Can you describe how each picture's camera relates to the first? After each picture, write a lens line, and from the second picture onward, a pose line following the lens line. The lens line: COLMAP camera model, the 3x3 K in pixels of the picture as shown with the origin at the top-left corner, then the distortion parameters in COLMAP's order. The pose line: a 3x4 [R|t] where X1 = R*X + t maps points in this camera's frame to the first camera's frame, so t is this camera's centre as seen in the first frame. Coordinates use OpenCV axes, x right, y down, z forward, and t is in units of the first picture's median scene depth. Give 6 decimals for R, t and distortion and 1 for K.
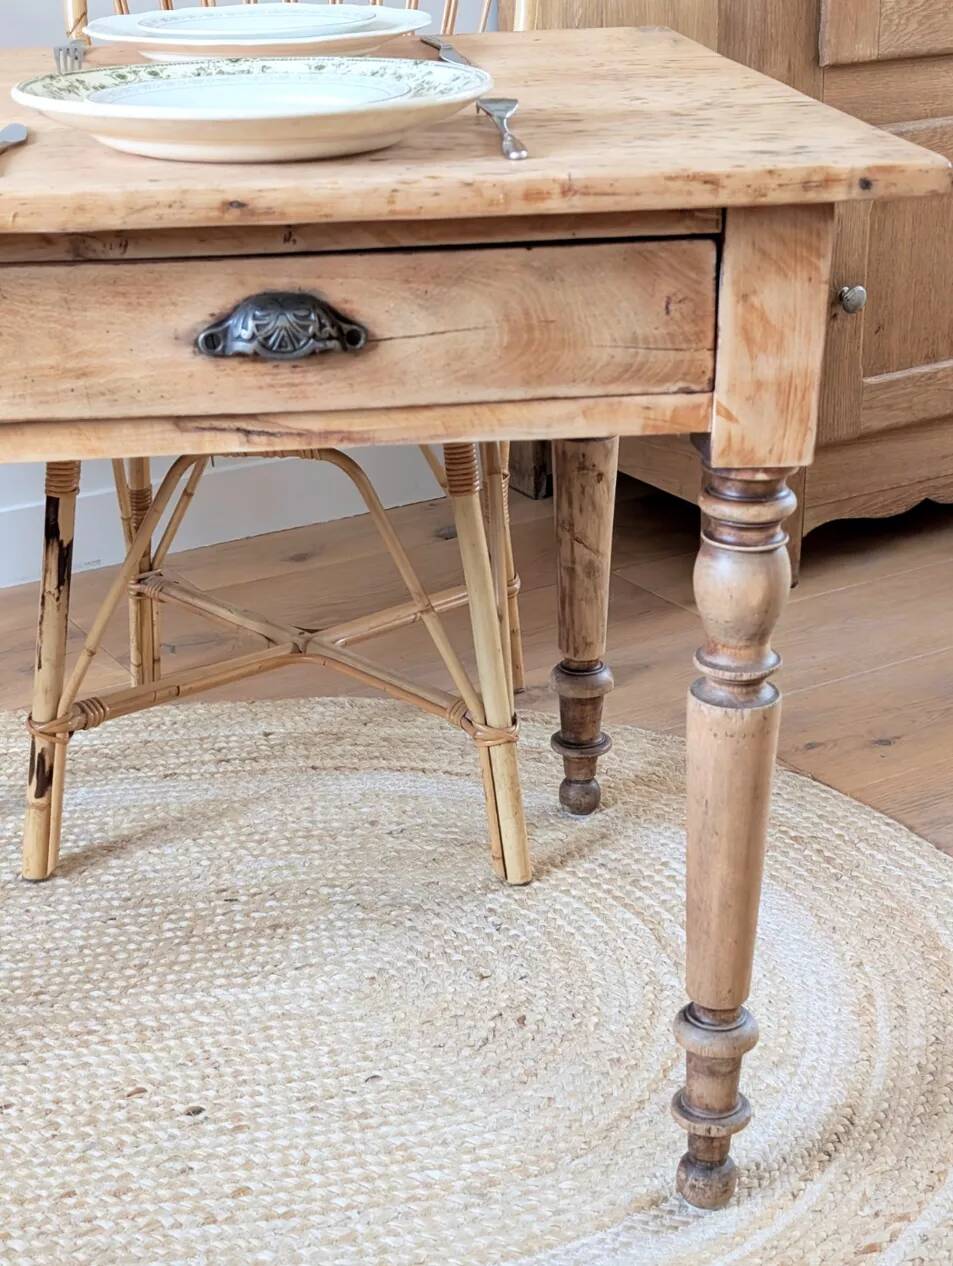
lens RADIAL K [[2036.1, 0, 476.5], [0, 2036.1, 633.0], [0, 0, 1]] dist [0.263182, -1.094995]
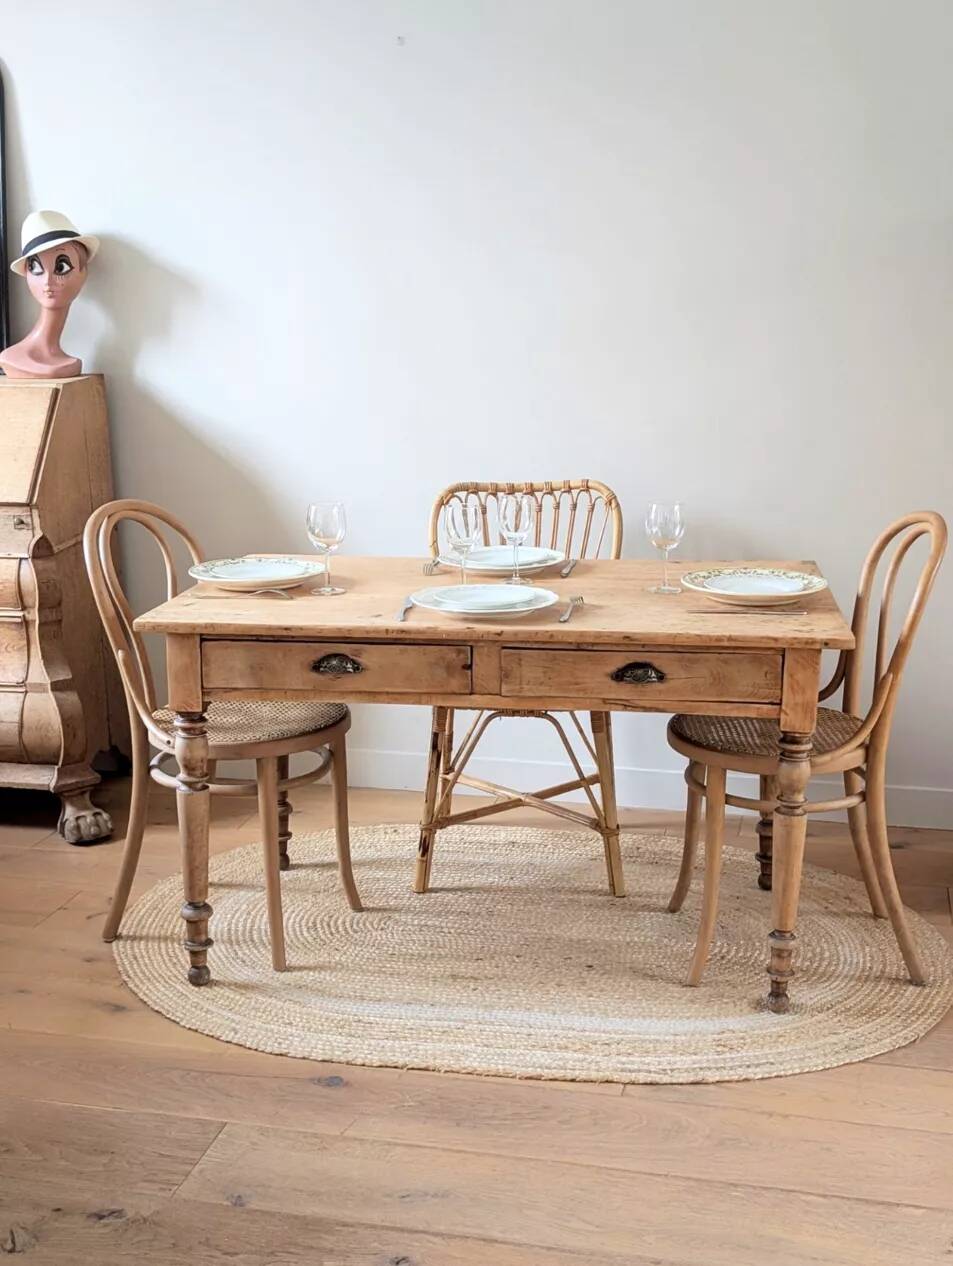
lens RADIAL K [[1557.0, 0, 471.1], [0, 1557.0, 603.8], [0, 0, 1]] dist [0.141877, -0.515515]
pose [[0.968668, 0.063578, -0.240083, 0.153744], [-0.105054, 0.980830, -0.164123, 0.114554], [0.225046, 0.184203, 0.956778, -0.944256]]
